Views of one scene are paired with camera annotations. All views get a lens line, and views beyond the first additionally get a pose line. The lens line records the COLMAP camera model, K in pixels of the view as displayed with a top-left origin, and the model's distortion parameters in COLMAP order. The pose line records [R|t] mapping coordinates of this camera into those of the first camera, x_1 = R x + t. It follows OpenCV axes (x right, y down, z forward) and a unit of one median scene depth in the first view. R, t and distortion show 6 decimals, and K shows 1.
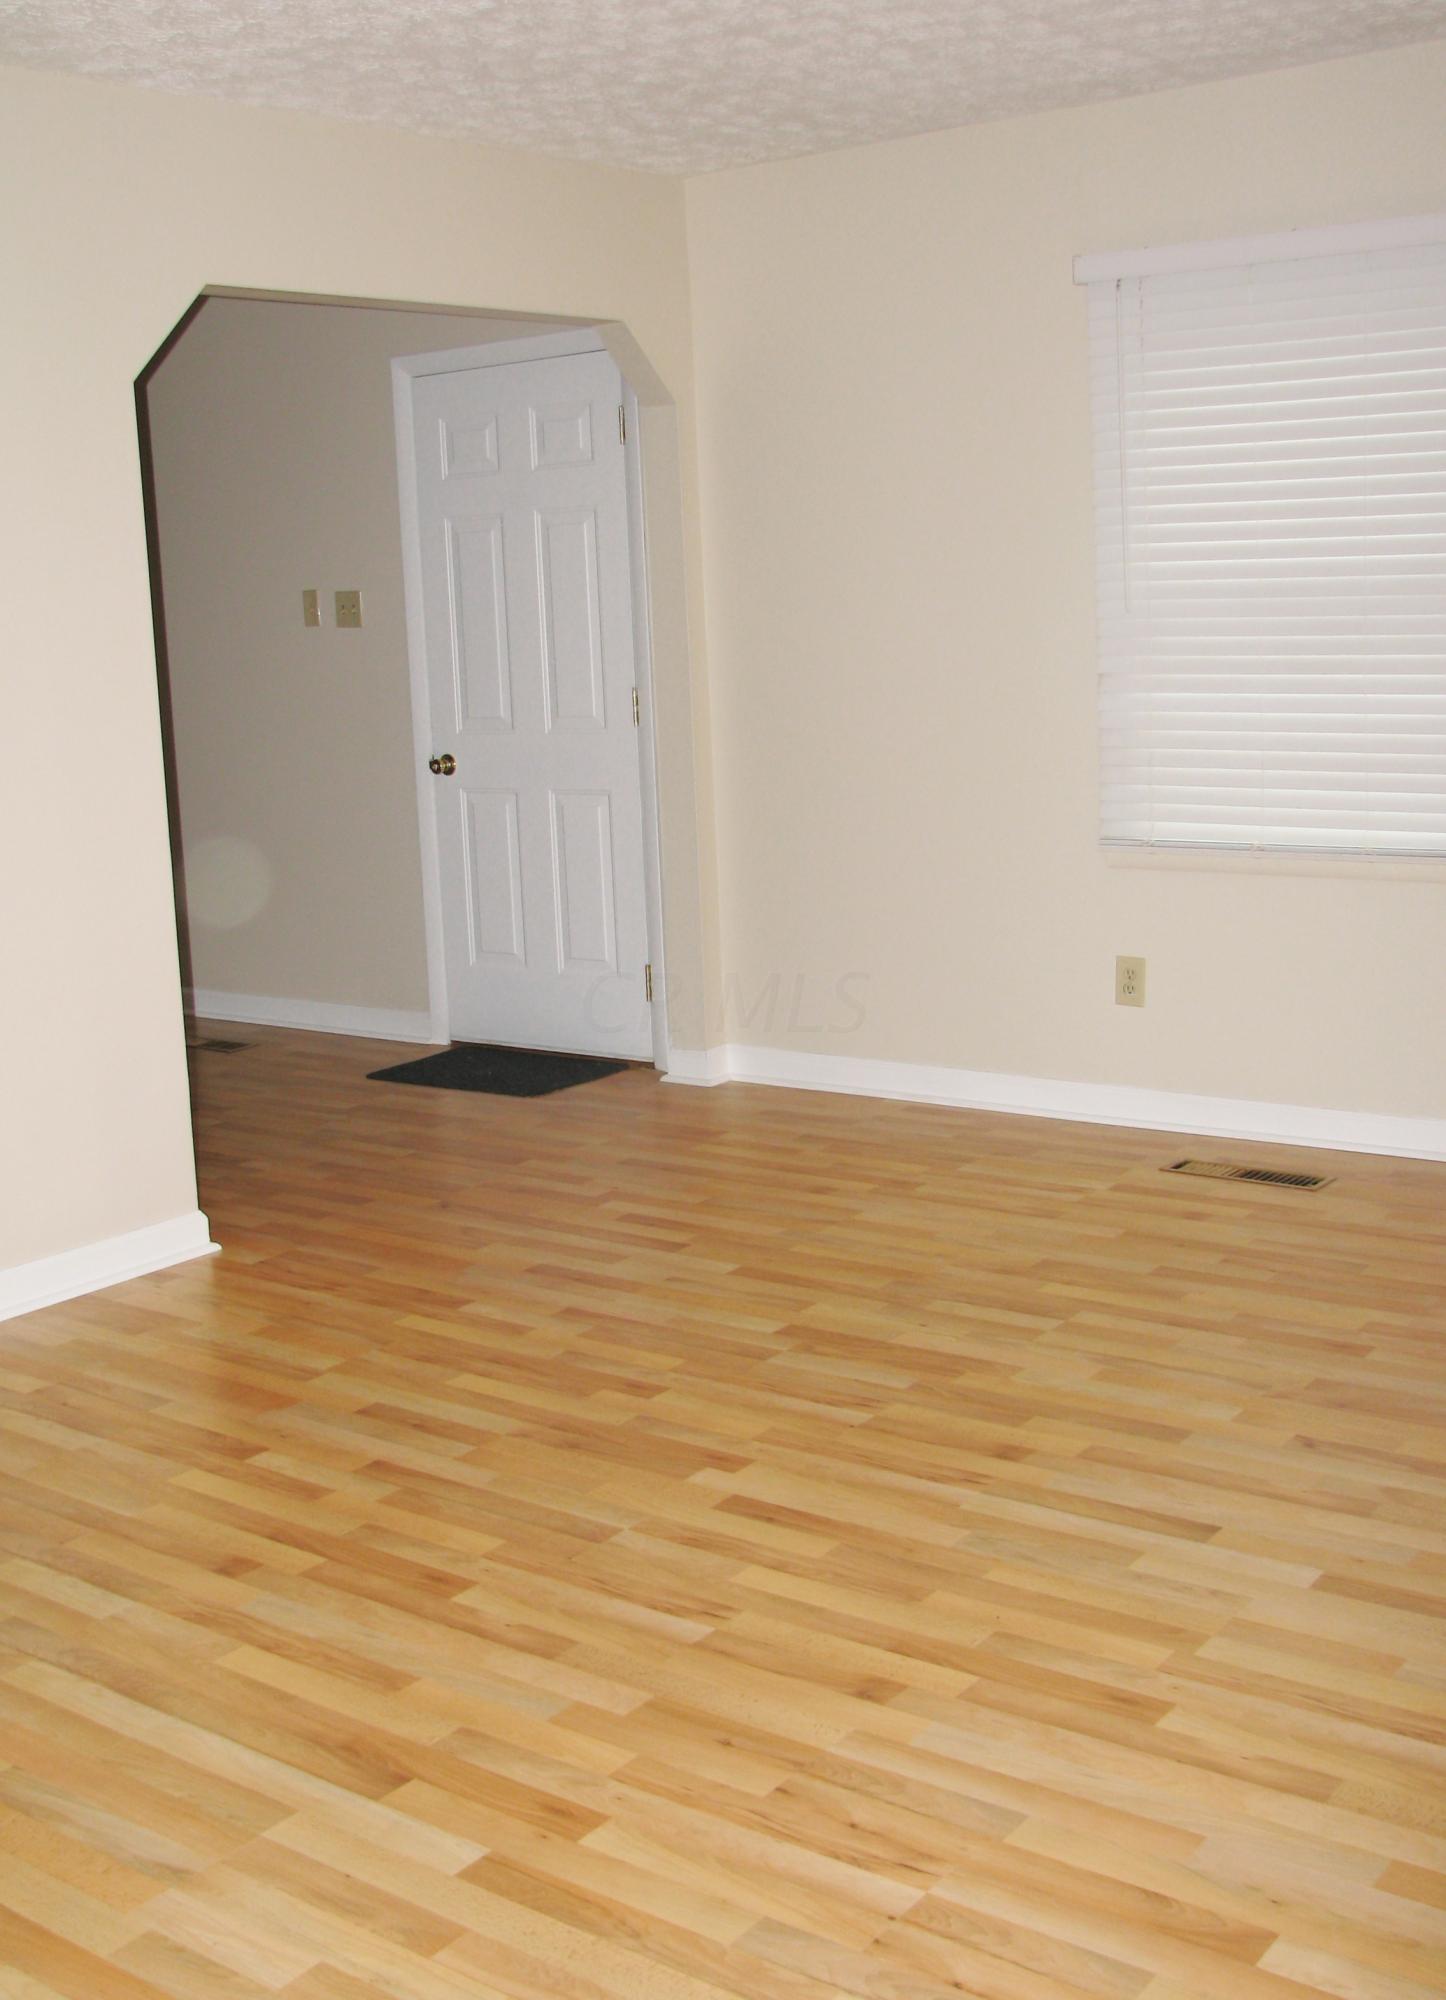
lens RADIAL K [[2254.0, 0, 695.8], [0, 2254.0, 998.6], [0, 0, 1]] dist [-0.202541, 0.295058]
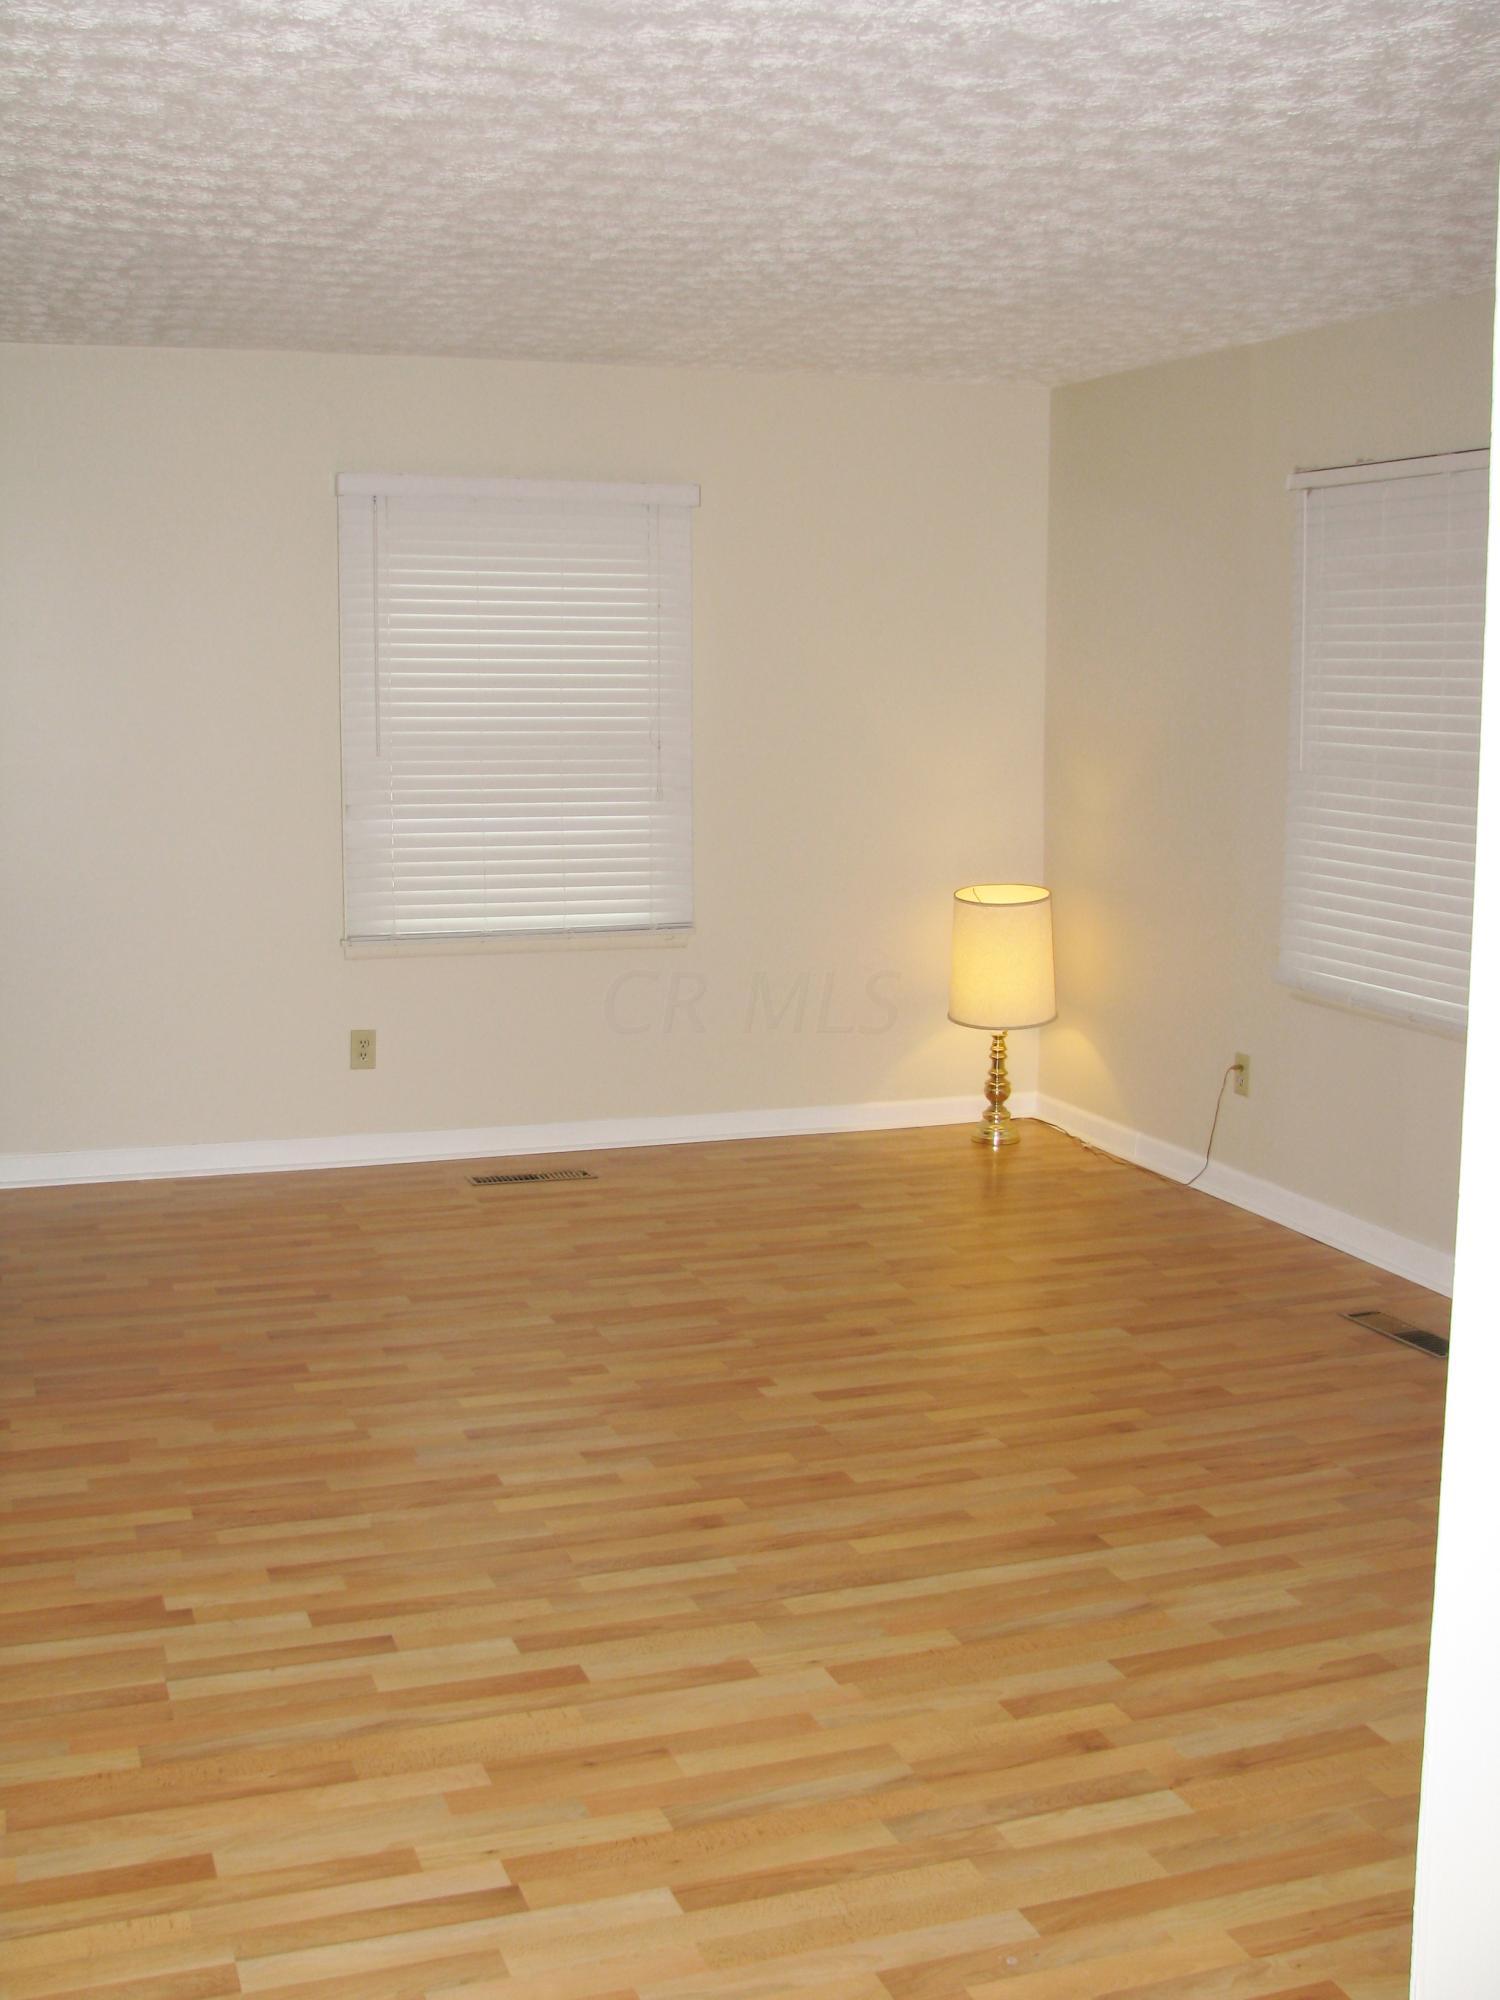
lens RADIAL K [[2164.0, 0, 674.9], [0, 2164.0, 968.0], [0, 0, 1]] dist [-0.202818, 0.314879]
pose [[0.555999, -0.068627, 0.828345, -0.997453], [0.117745, 0.993039, 0.003239, -0.051293], [-0.822801, 0.095733, 0.560209, 0.252862]]
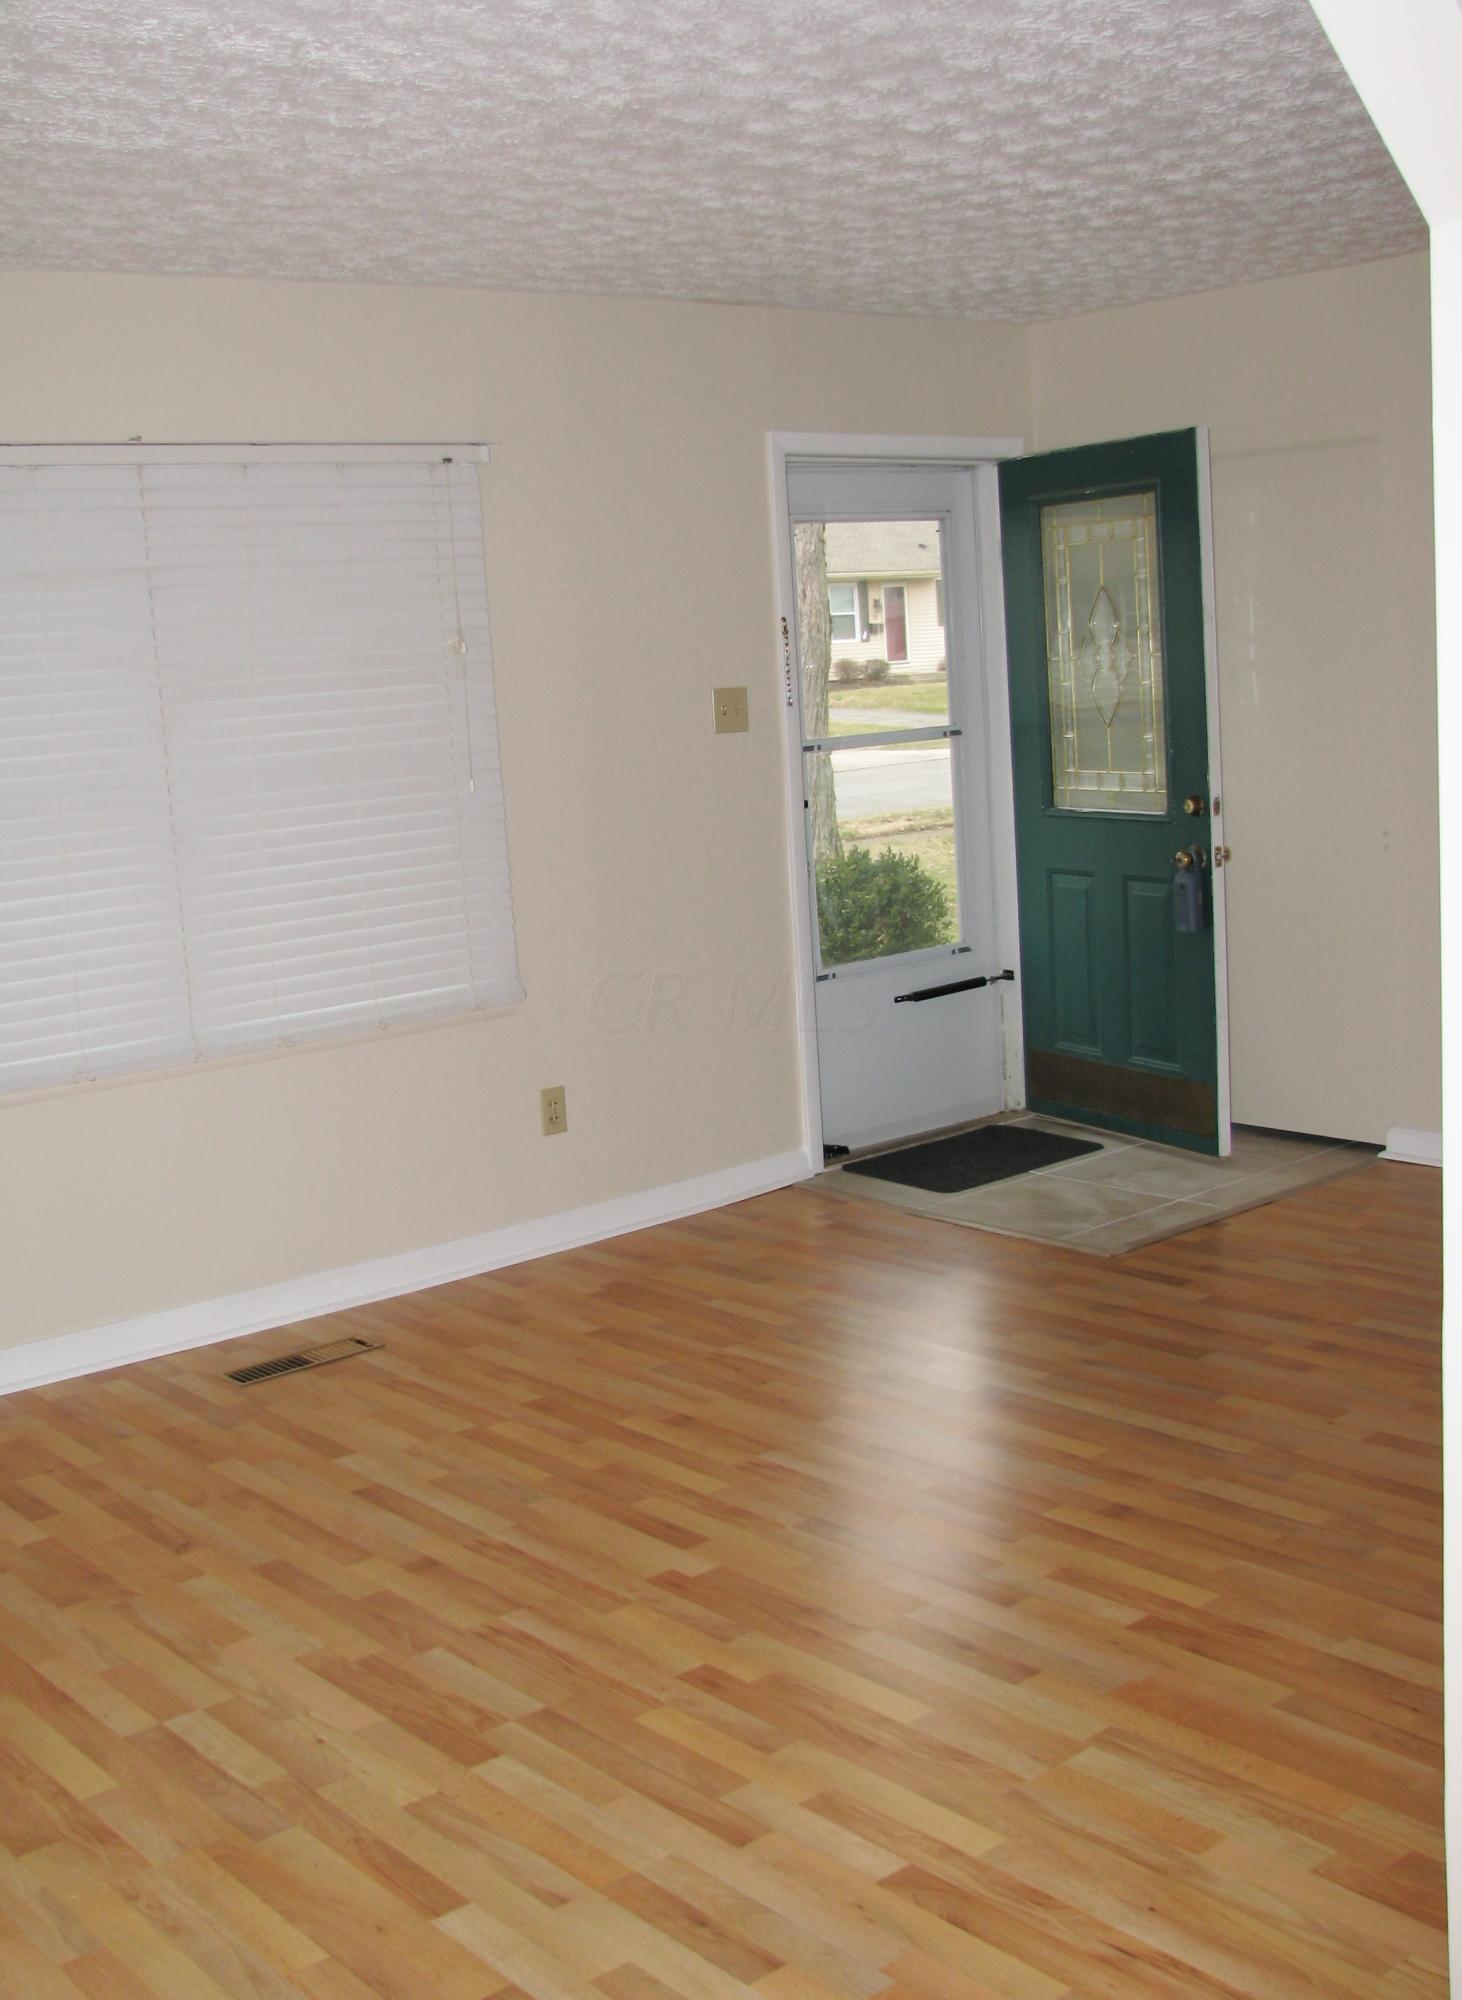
lens RADIAL K [[2173.1, 0, 731.0], [0, 2173.1, 1000.0], [0, 0, 1]] dist [-0.120156, 0.018510]
pose [[-0.970687, 0.070804, 0.229679, -0.242477], [0.141524, 0.940766, 0.308108, -0.326902], [-0.194259, 0.331581, -0.923210, 1.681111]]
